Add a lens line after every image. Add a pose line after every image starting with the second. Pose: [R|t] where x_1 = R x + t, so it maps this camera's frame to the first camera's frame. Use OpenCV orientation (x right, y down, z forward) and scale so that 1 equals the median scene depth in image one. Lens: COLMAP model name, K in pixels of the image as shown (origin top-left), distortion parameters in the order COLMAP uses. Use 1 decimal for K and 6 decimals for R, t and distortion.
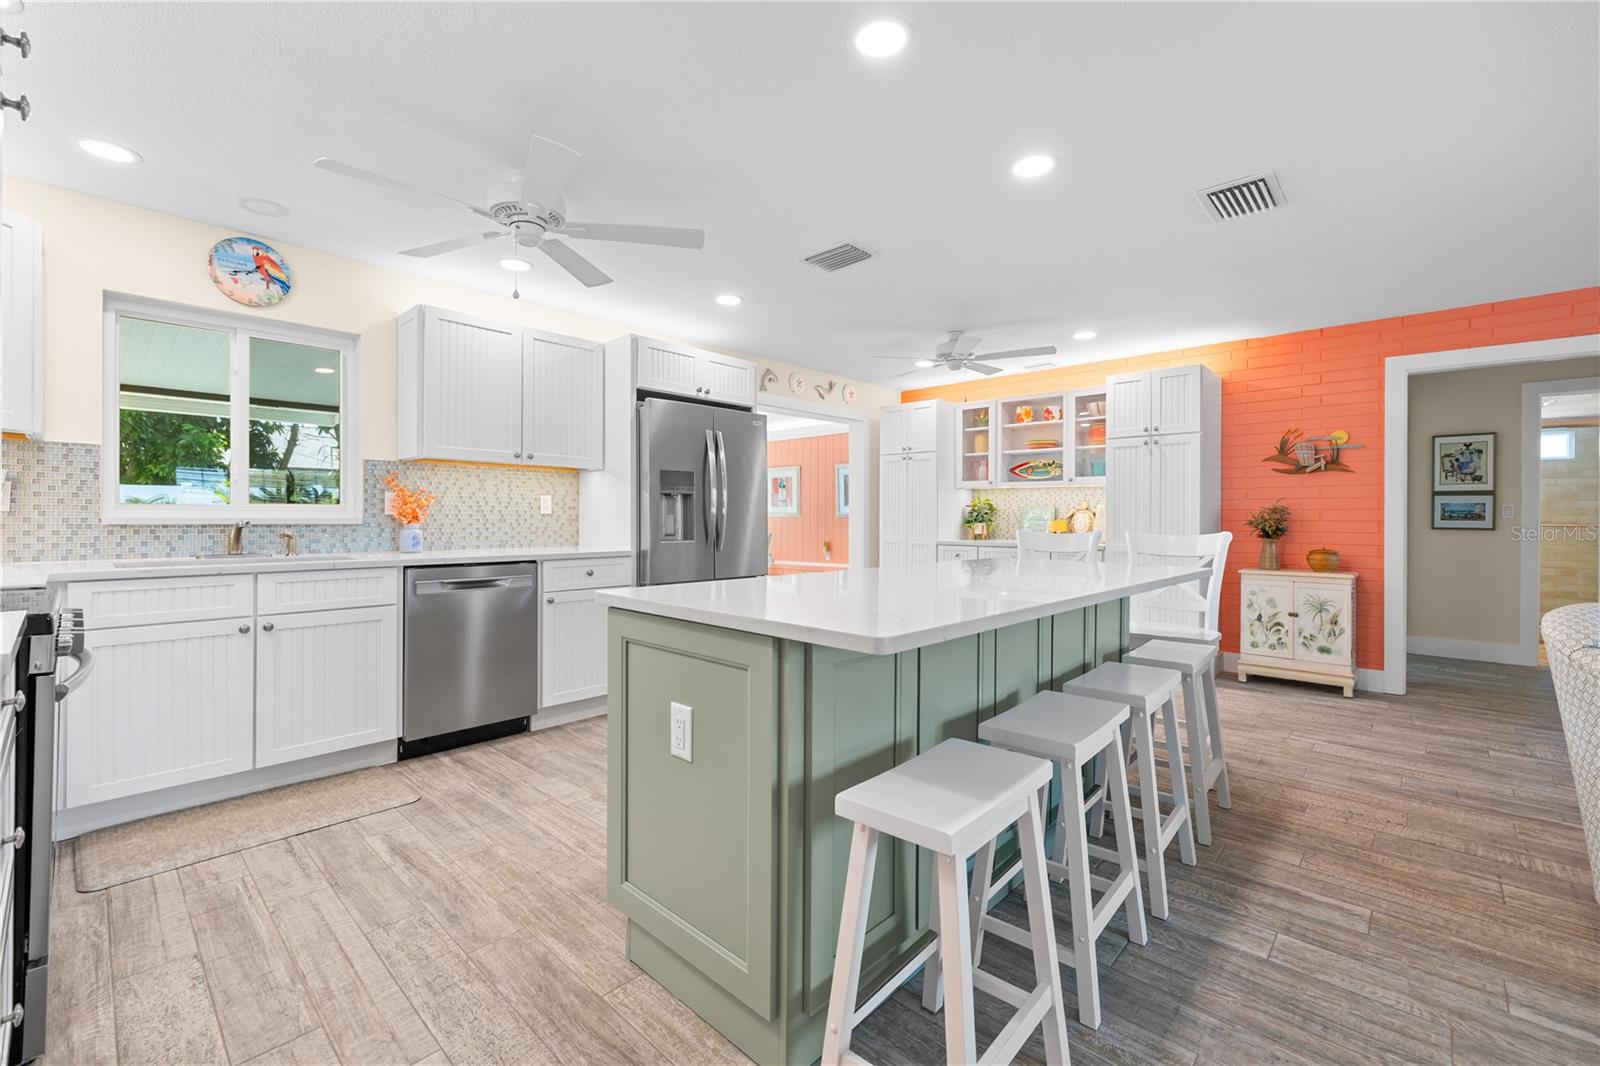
lens RADIAL K [[671.7, 0, 800.8], [0, 671.7, 518.4], [0, 0, 1]] dist [0.002638, -0.000280]
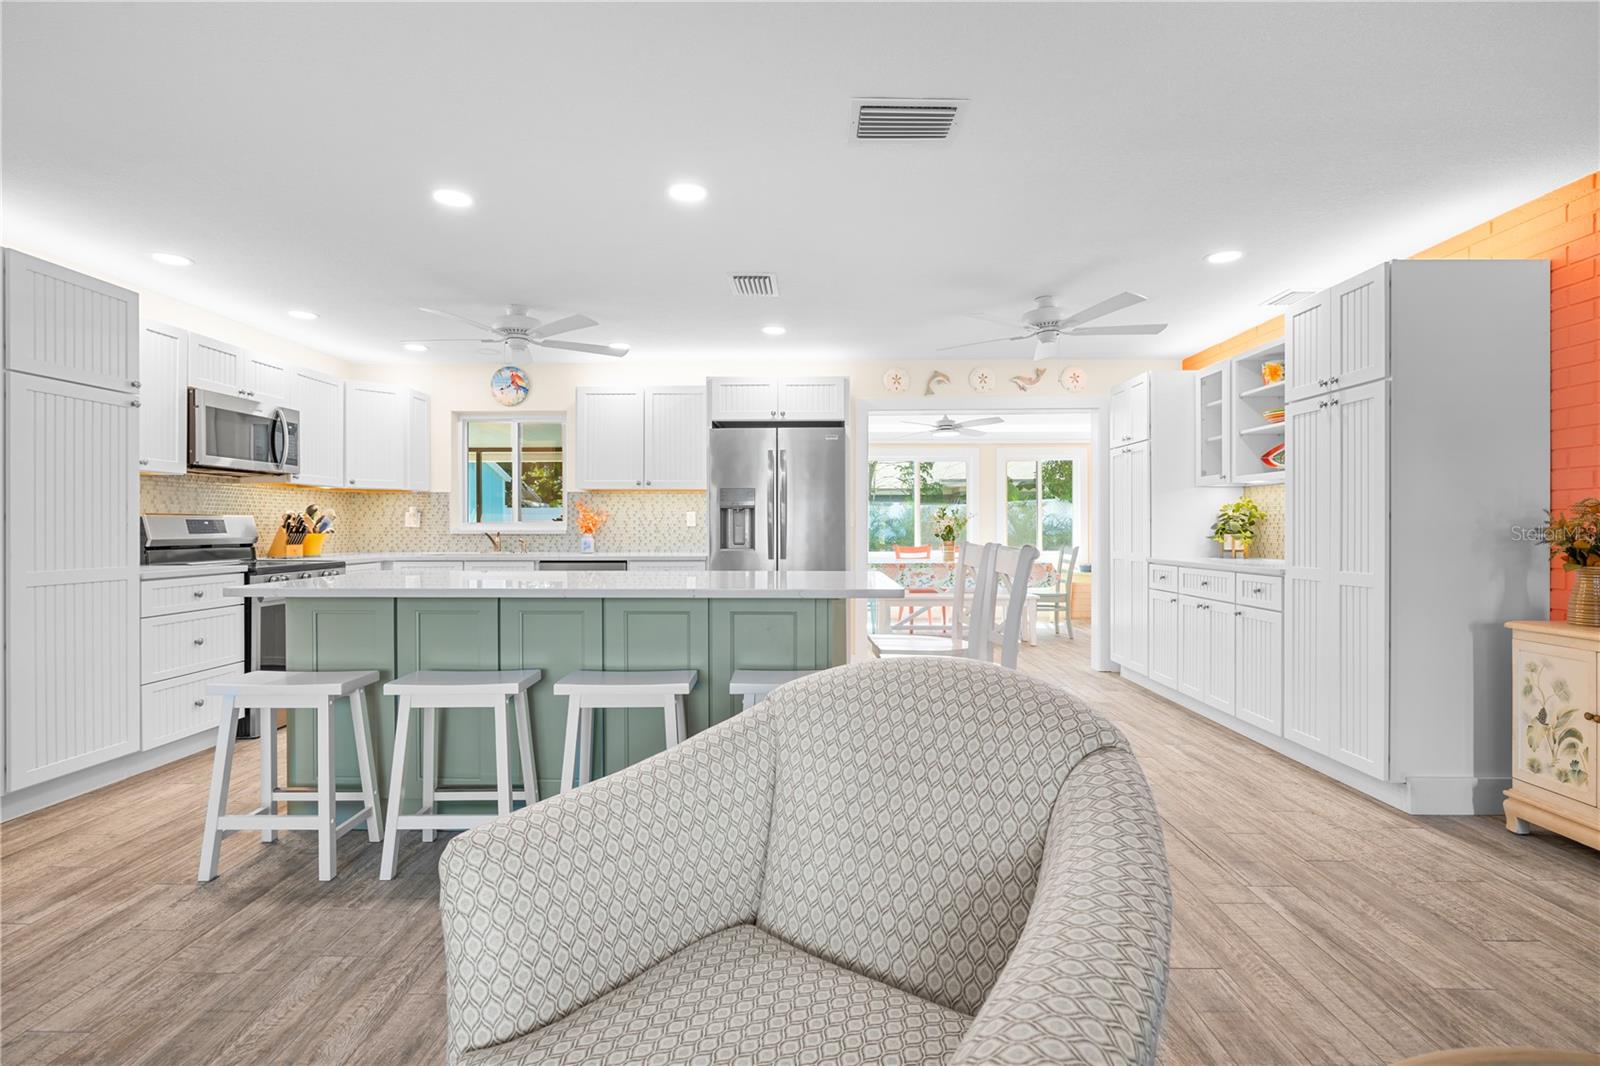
lens RADIAL K [[744.4, 0, 798.0], [0, 744.4, 525.0], [0, 0, 1]] dist [-0.009157, 0.000829]
pose [[0.672006, -0.008721, -0.740494, 0.754749], [0.002886, 0.999954, -0.009157, 0.003707], [0.740540, 0.004016, 0.672000, 0.199224]]
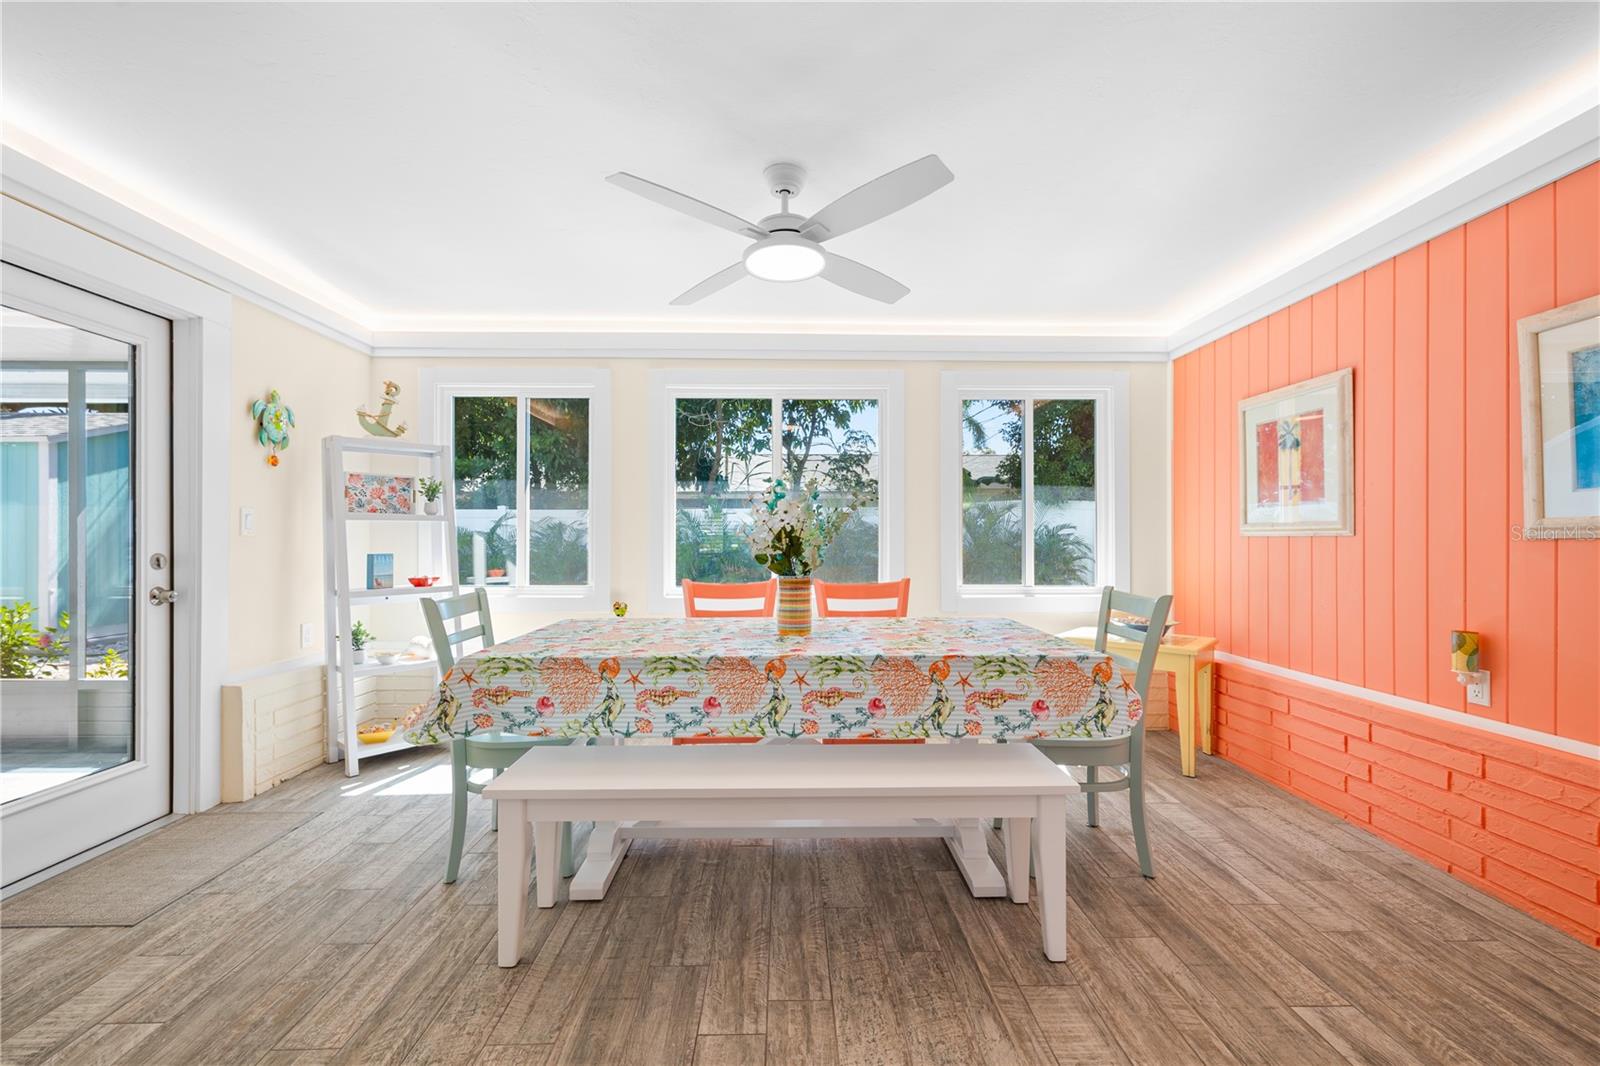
lens RADIAL K [[671.7, 0, 797.8], [0, 671.7, 540.7], [0, 0, 1]] dist [0.002638, -0.000280]
pose [[0.697344, -0.001198, -0.716736, 0.086064], [0.001998, 0.999998, 0.000273, -0.001921], [0.716734, -0.001622, 0.697345, 1.264942]]
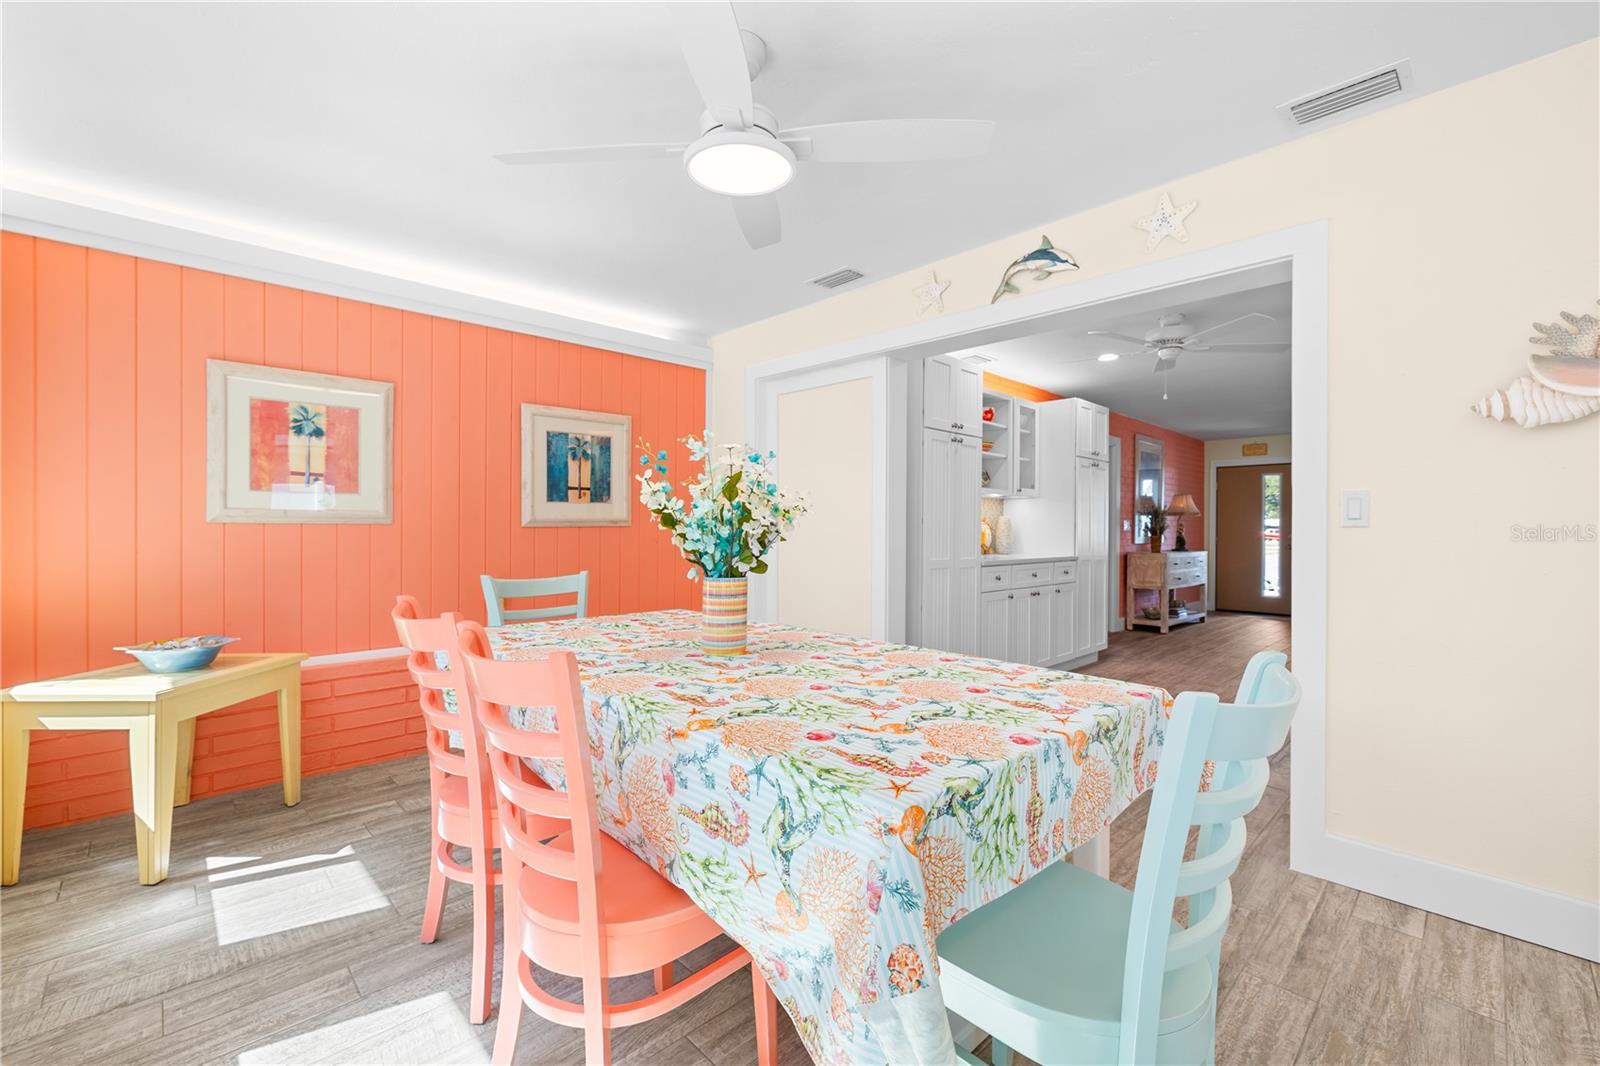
lens RADIAL K [[671.7, 0, 791.9], [0, 671.7, 539.6], [0, 0, 1]] dist [0.002638, -0.000280]
pose [[0.052280, -0.015668, 0.998510, -0.721991], [-0.003113, 0.999869, 0.015852, -0.001417], [-0.998628, -0.003937, 0.052224, 1.581670]]
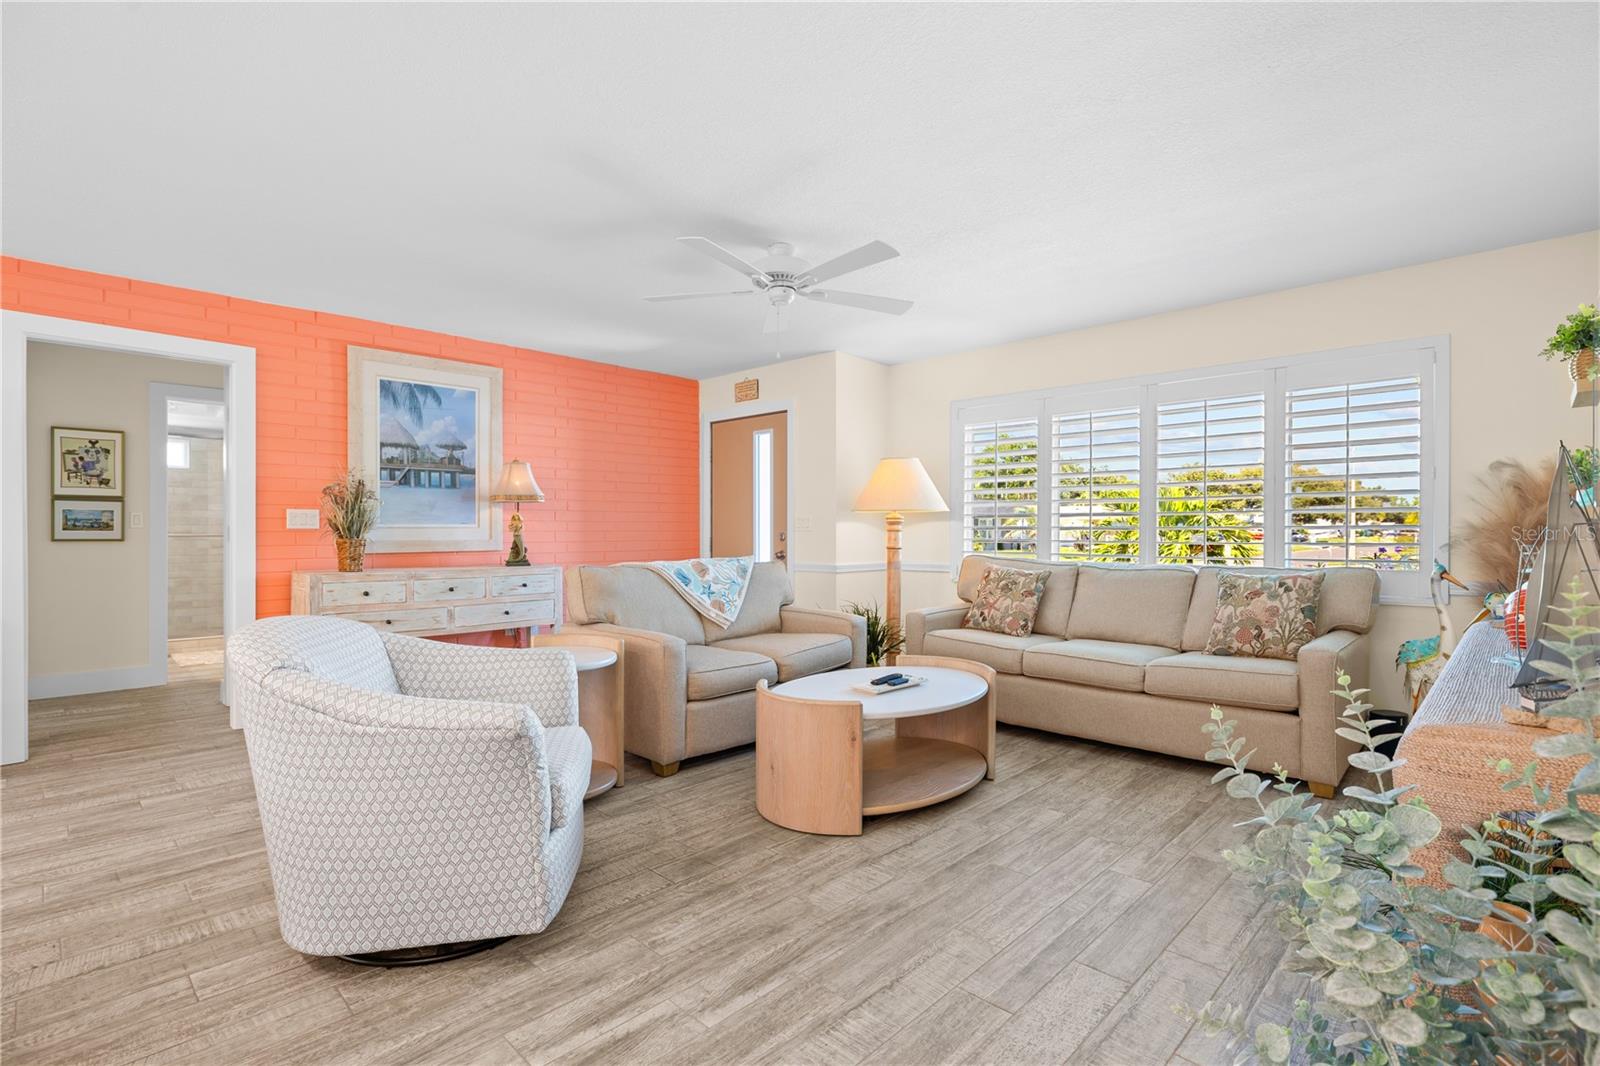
lens RADIAL K [[744.4, 0, 799.2], [0, 744.4, 536.5], [0, 0, 1]] dist [-0.009157, 0.000829]
pose [[0.009759, -0.011995, 0.999880, 0.076636], [0.001542, 0.999927, 0.011981, 0.001154], [-0.999951, 0.001425, 0.009776, 0.120152]]
